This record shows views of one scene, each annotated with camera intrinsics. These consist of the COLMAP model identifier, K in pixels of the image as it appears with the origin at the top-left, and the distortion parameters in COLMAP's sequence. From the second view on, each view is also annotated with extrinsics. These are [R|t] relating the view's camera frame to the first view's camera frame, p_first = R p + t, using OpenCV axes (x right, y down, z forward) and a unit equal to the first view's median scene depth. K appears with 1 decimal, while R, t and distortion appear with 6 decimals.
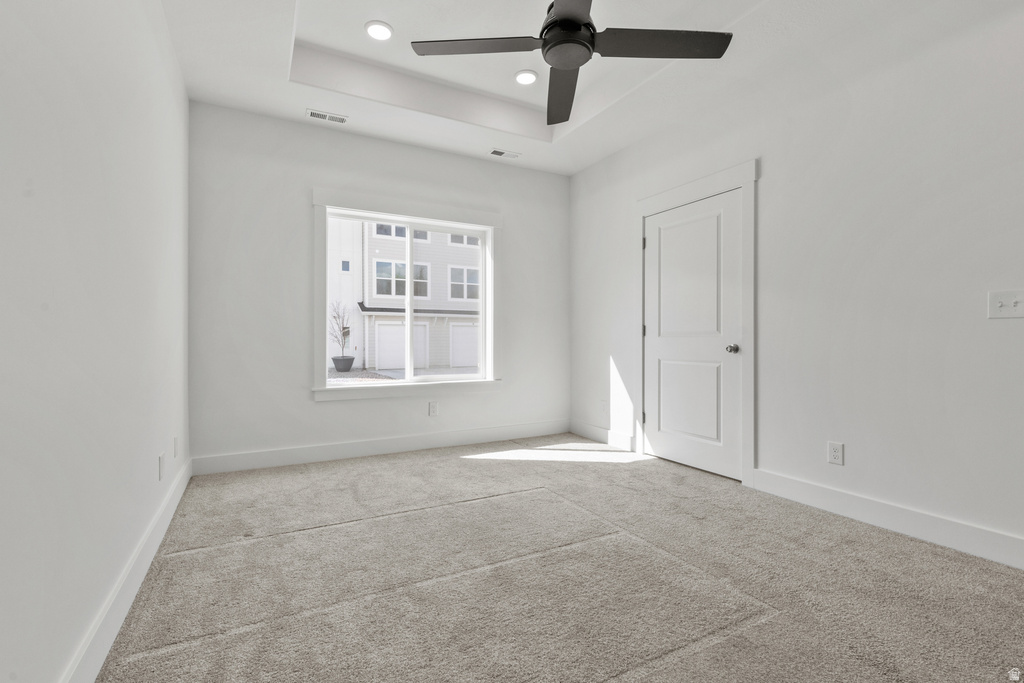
lens RADIAL K [[460.9, 0, 506.9], [0, 460.9, 336.1], [0, 0, 1]] dist [0.004541, 0.000288]
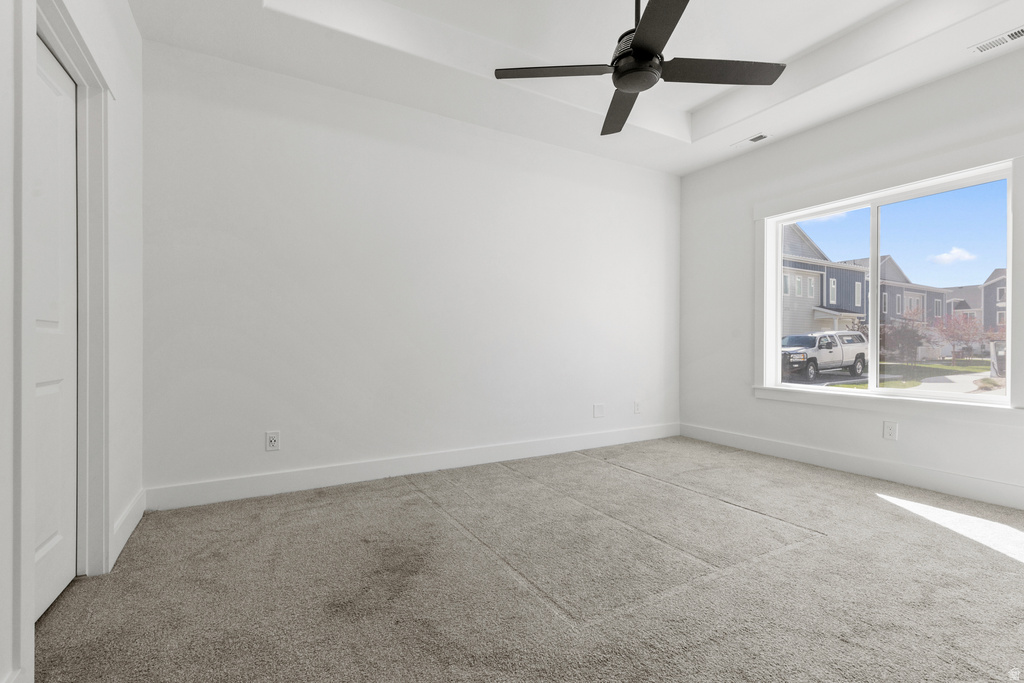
lens RADIAL K [[460.9, 0, 508.5], [0, 460.9, 344.7], [0, 0, 1]] dist [0.004541, 0.000288]
pose [[0.035391, 0.006755, -0.999351, 0.882800], [0.011239, 0.999911, 0.007157, -0.001666], [0.999310, -0.011485, 0.035312, 0.473861]]
